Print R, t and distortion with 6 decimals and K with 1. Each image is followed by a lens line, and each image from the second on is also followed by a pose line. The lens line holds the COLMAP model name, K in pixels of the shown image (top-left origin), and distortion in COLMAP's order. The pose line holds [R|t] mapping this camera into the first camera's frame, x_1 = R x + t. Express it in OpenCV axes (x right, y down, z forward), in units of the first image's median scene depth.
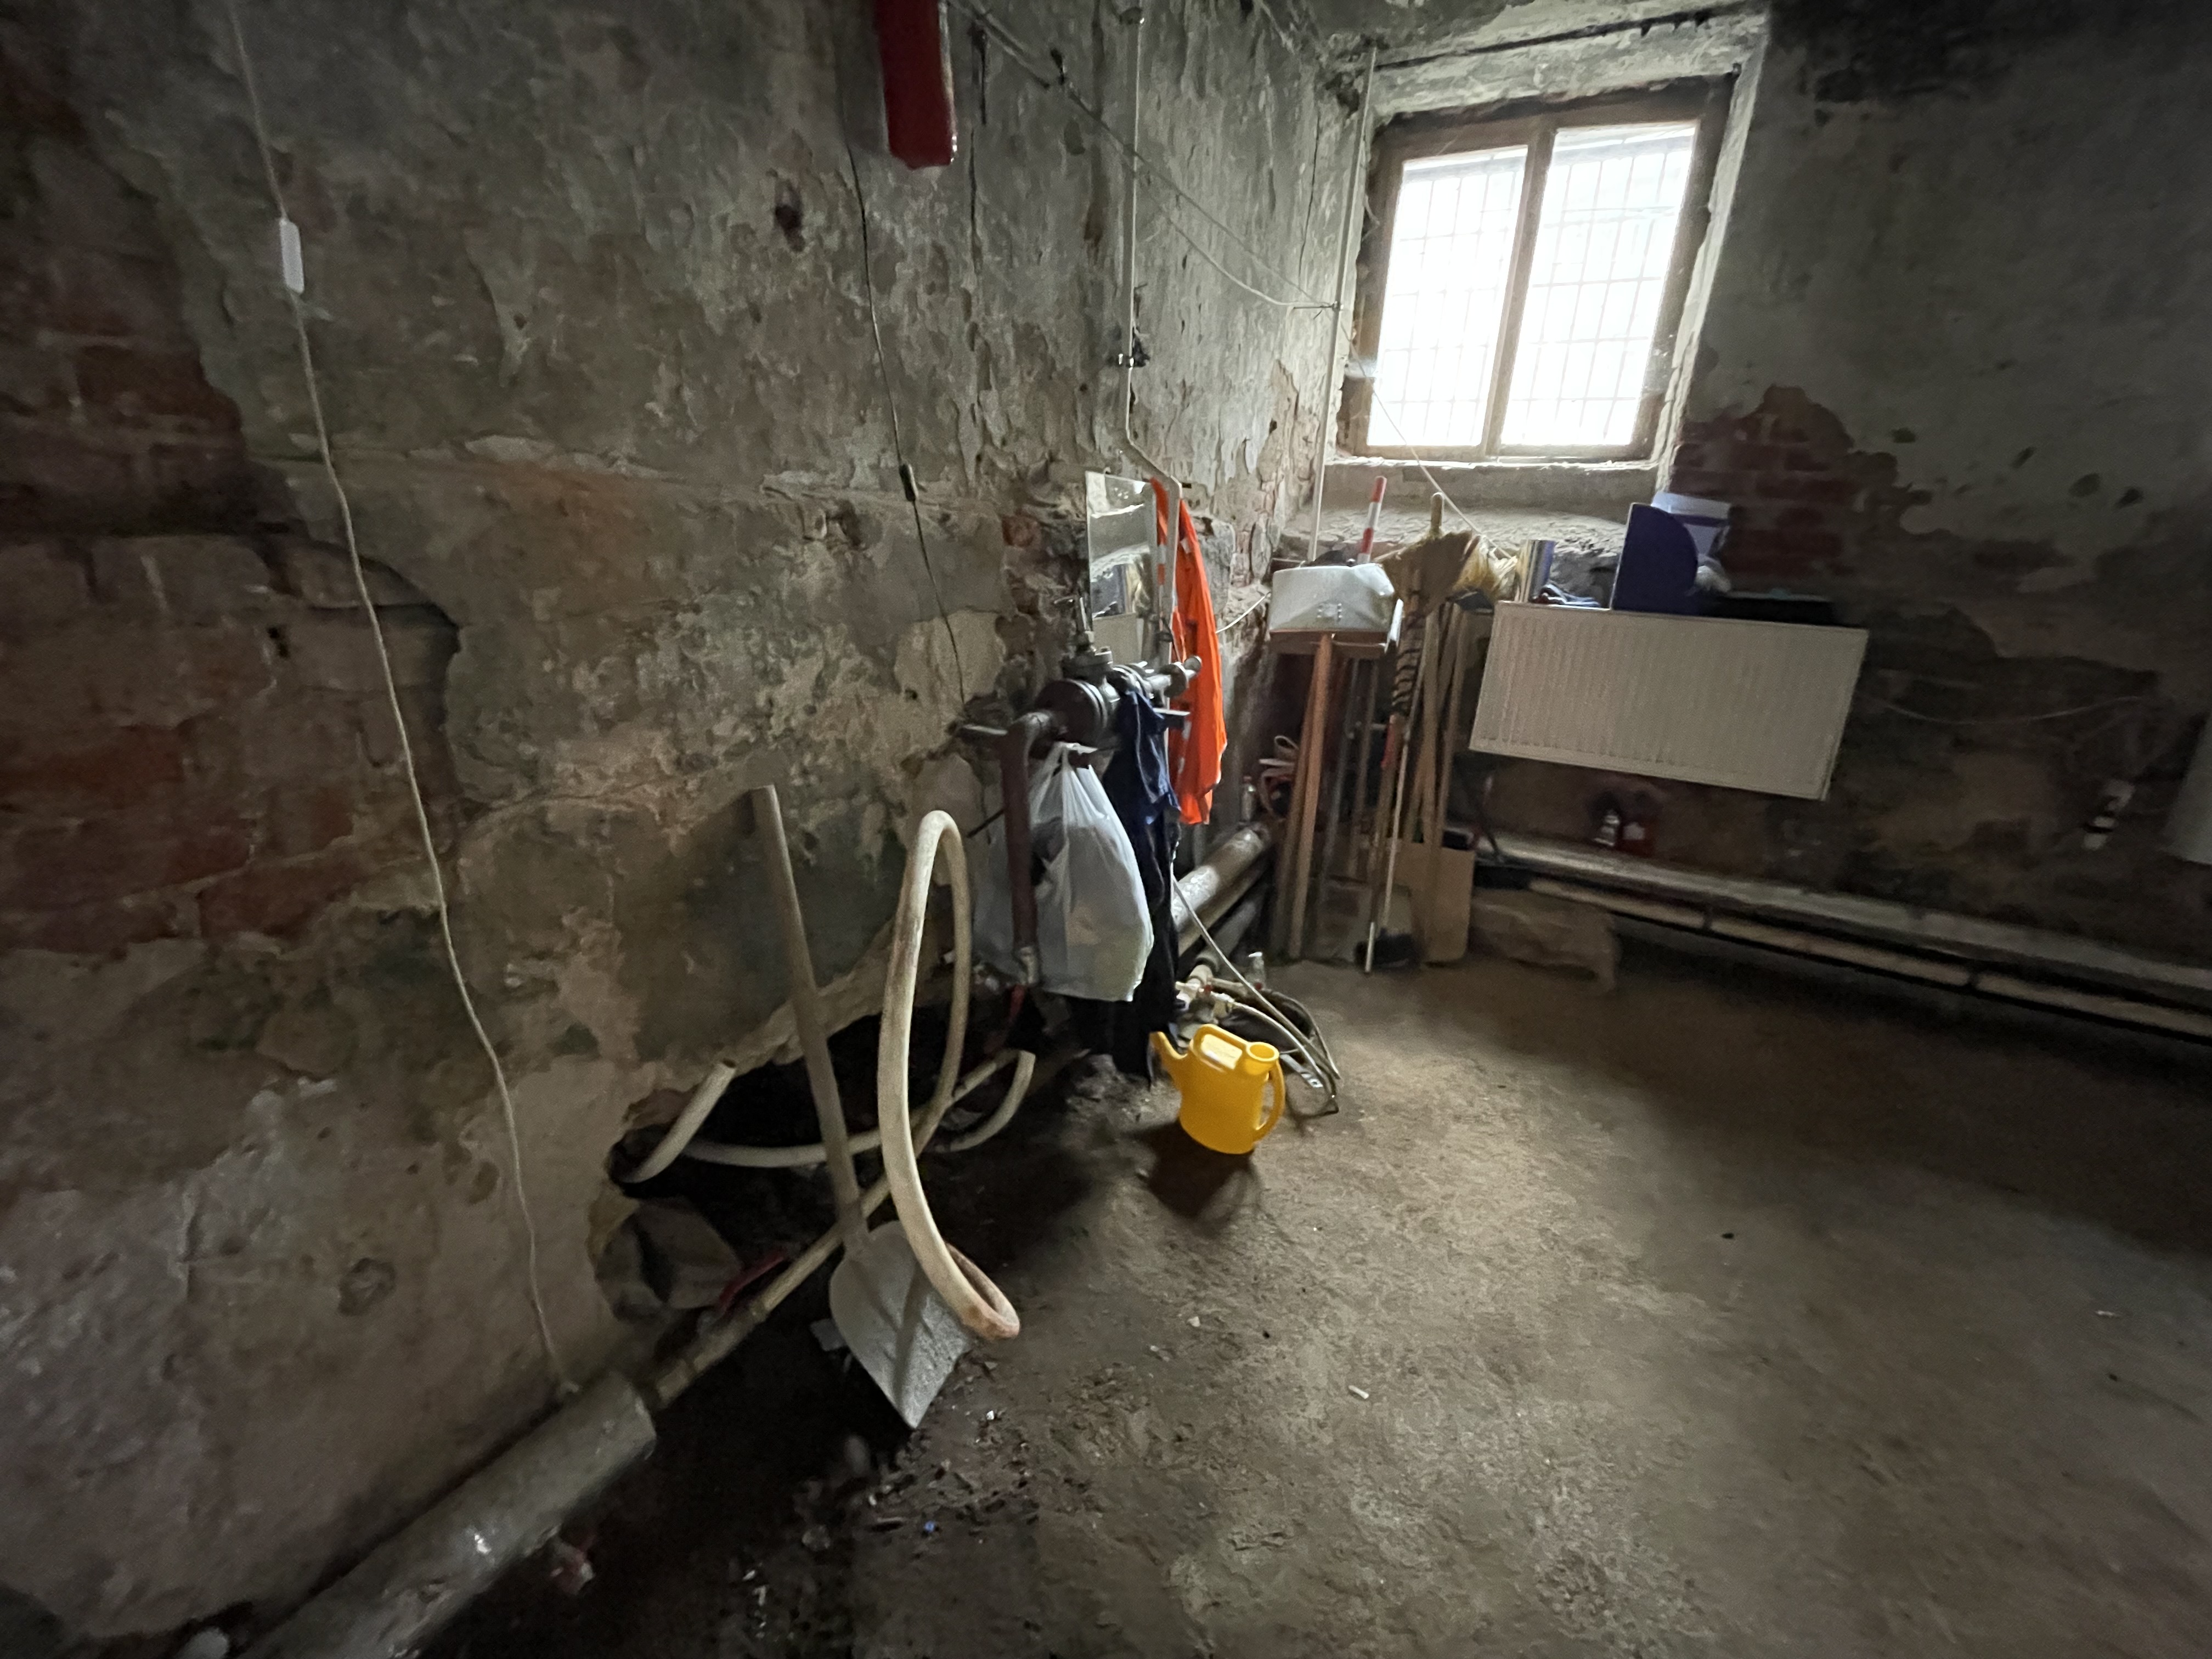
lens RADIAL K [[899.0, 0, 1106.0], [0, 899.0, 829.5], [0, 0, 1]] dist [-0.000886, -0.000493]
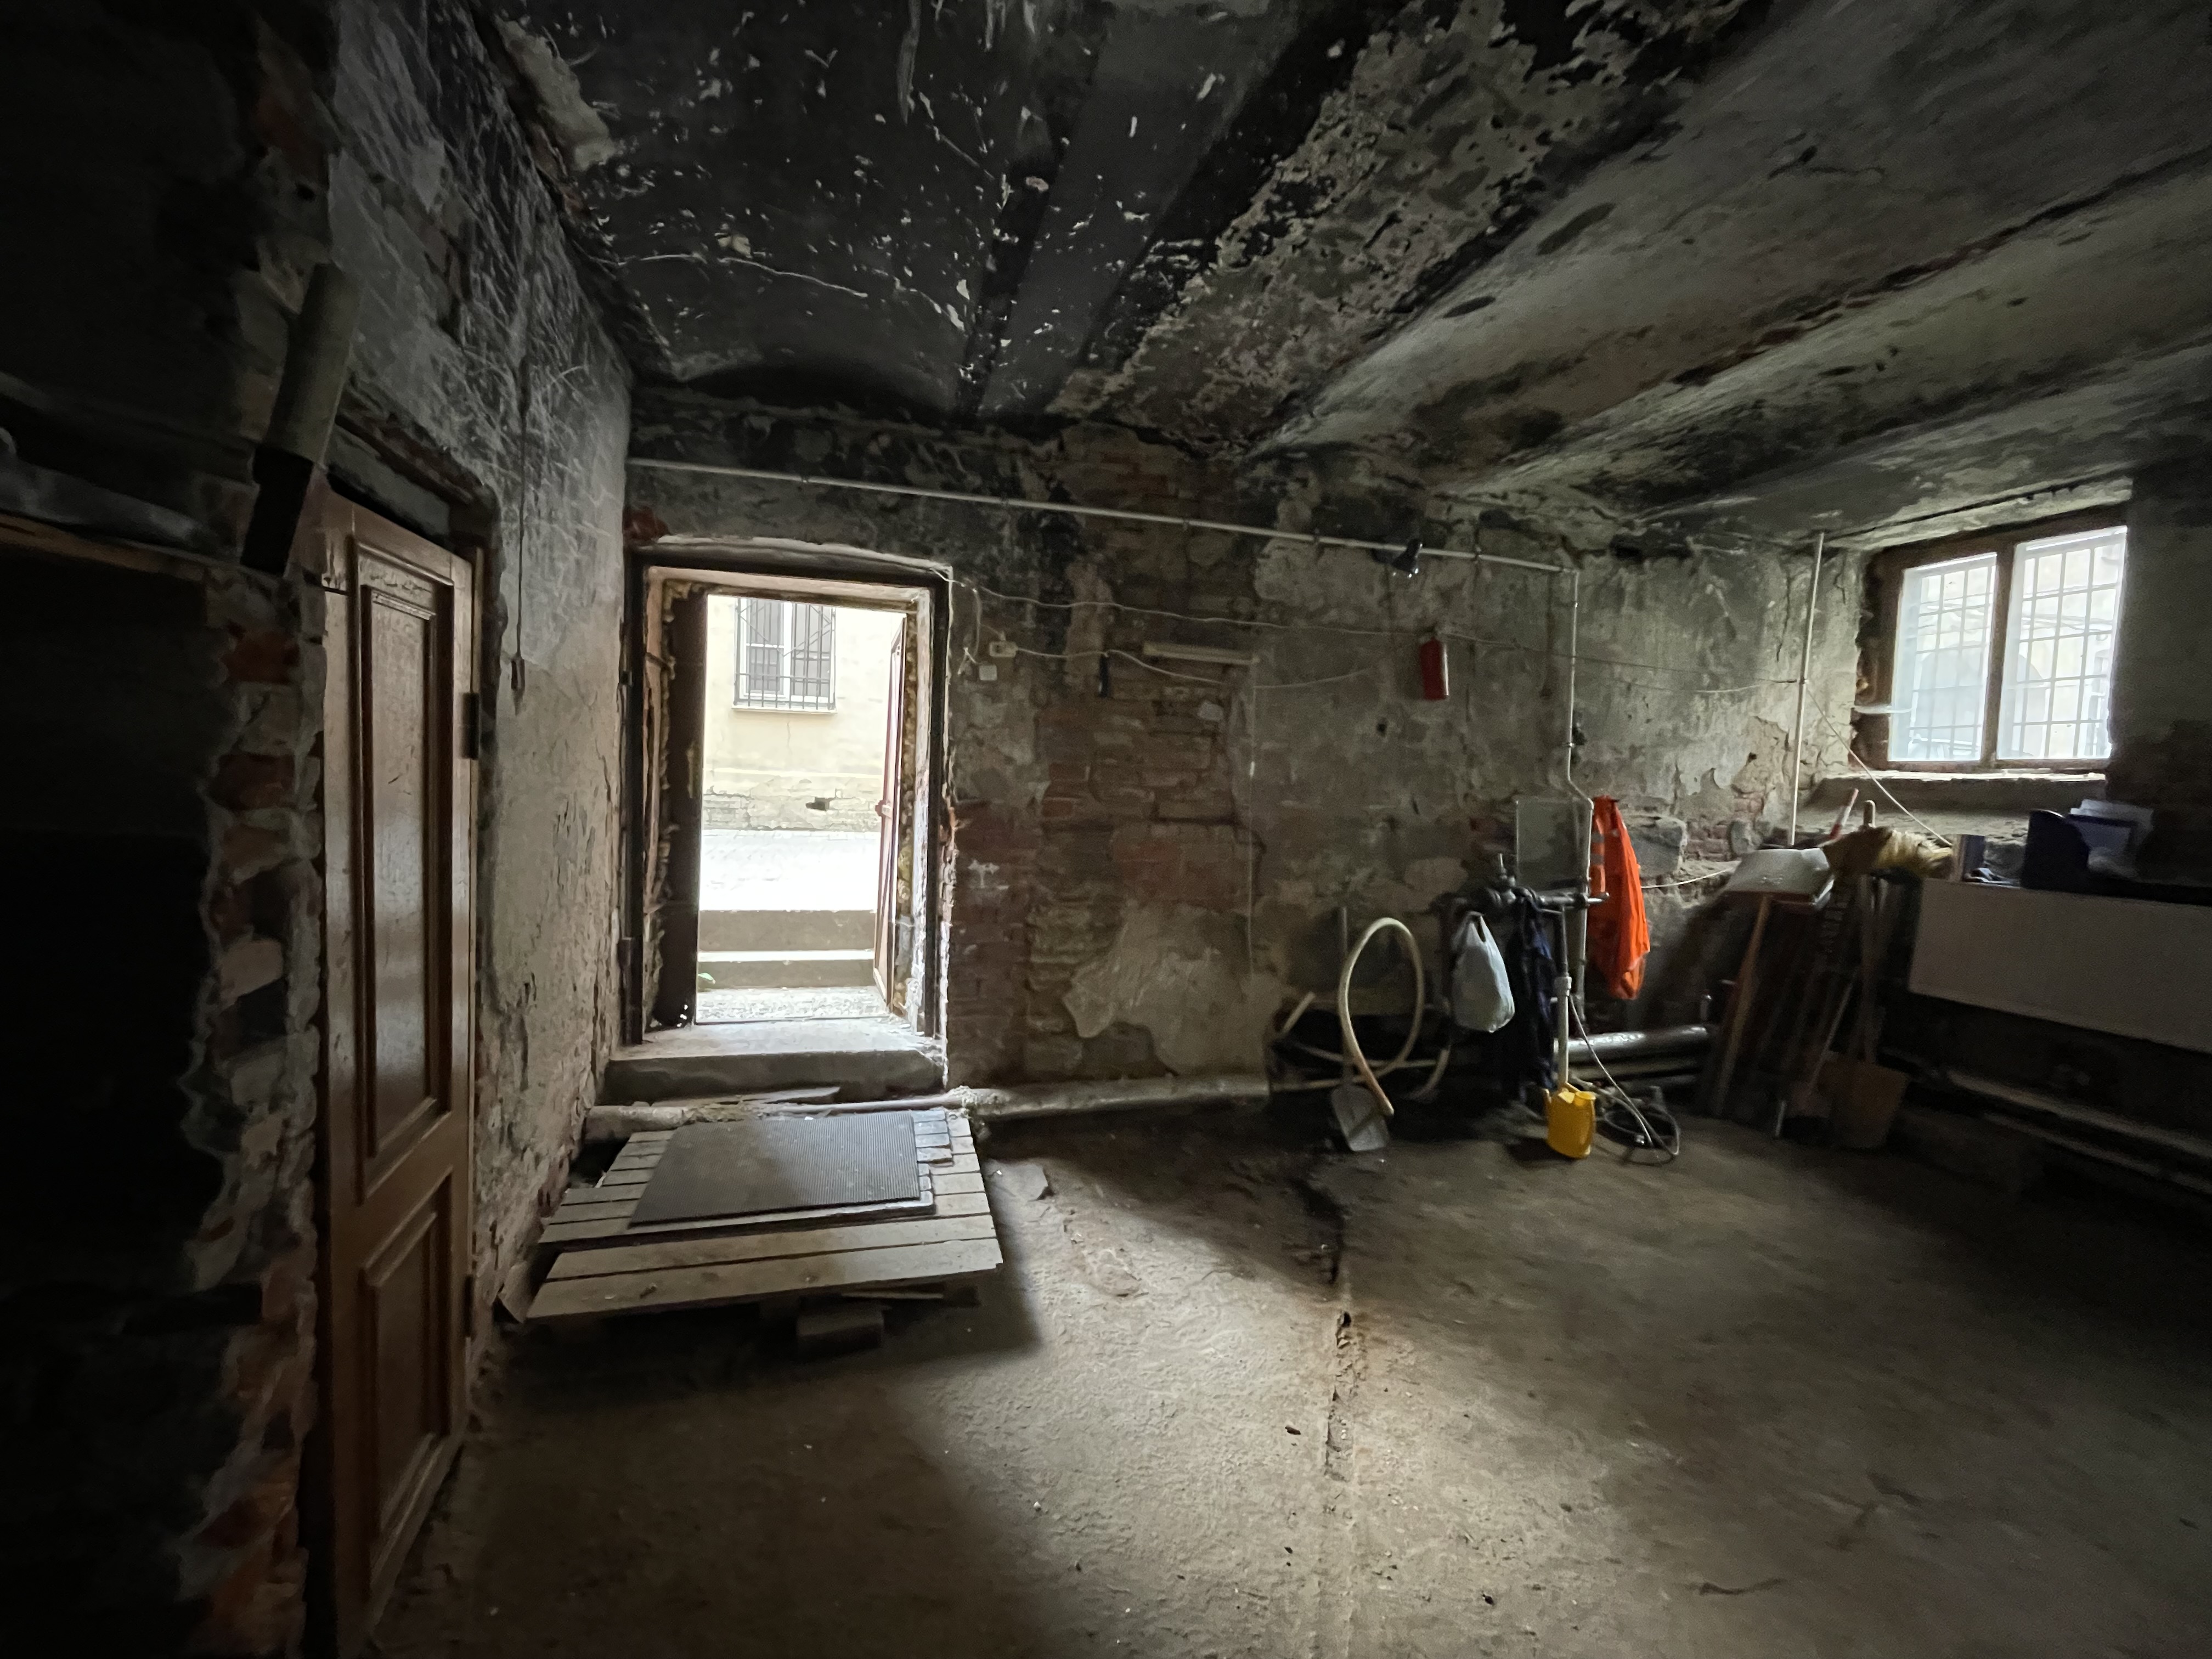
lens RADIAL K [[899.0, 0, 1106.0], [0, 899.0, 829.5], [0, 0, 1]] dist [-0.000886, -0.000493]
pose [[0.700945, 0.015321, -0.713051, 0.657370], [-0.228863, 0.951730, -0.204528, 0.274375], [0.675498, 0.306554, 0.670617, -0.883802]]
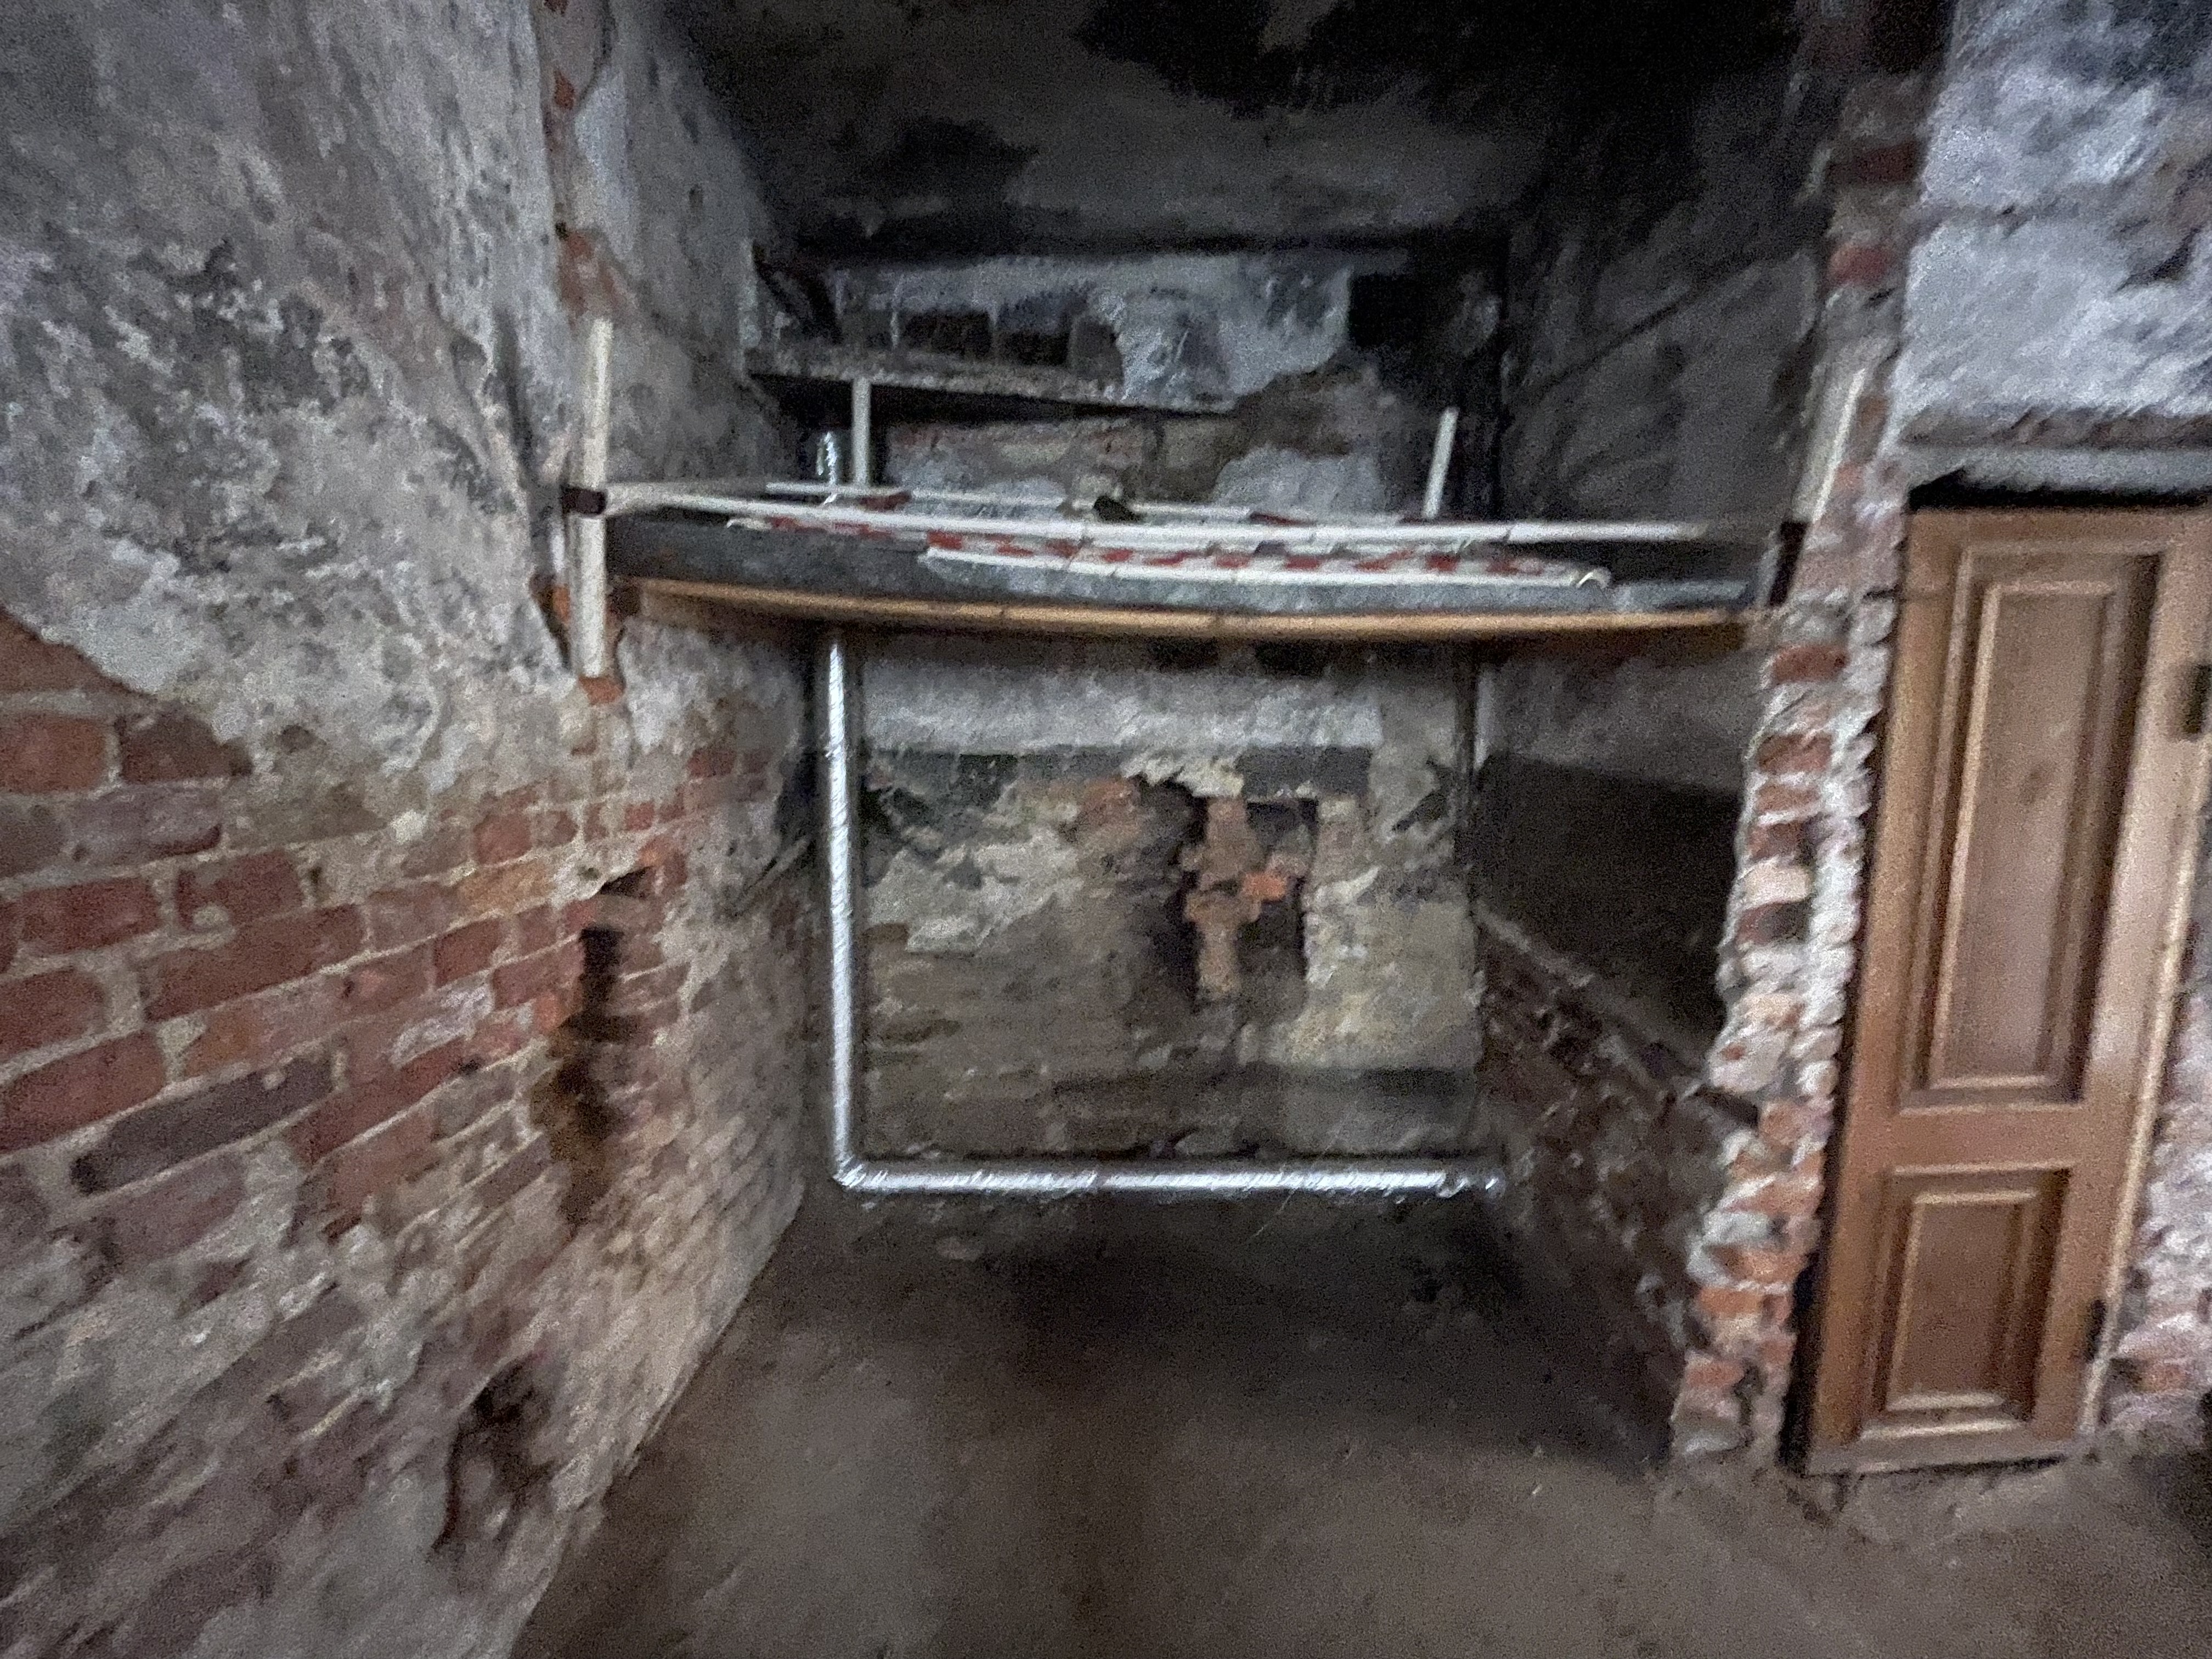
lens RADIAL K [[899.0, 0, 1106.0], [0, 899.0, 829.5], [0, 0, 1]] dist [-0.000886, -0.000493]
pose [[-0.870601, 0.000757, -0.491988, 0.776402], [-0.207863, 0.905798, 0.369219, 0.166182], [0.445922, 0.423709, -0.788432, -0.554682]]
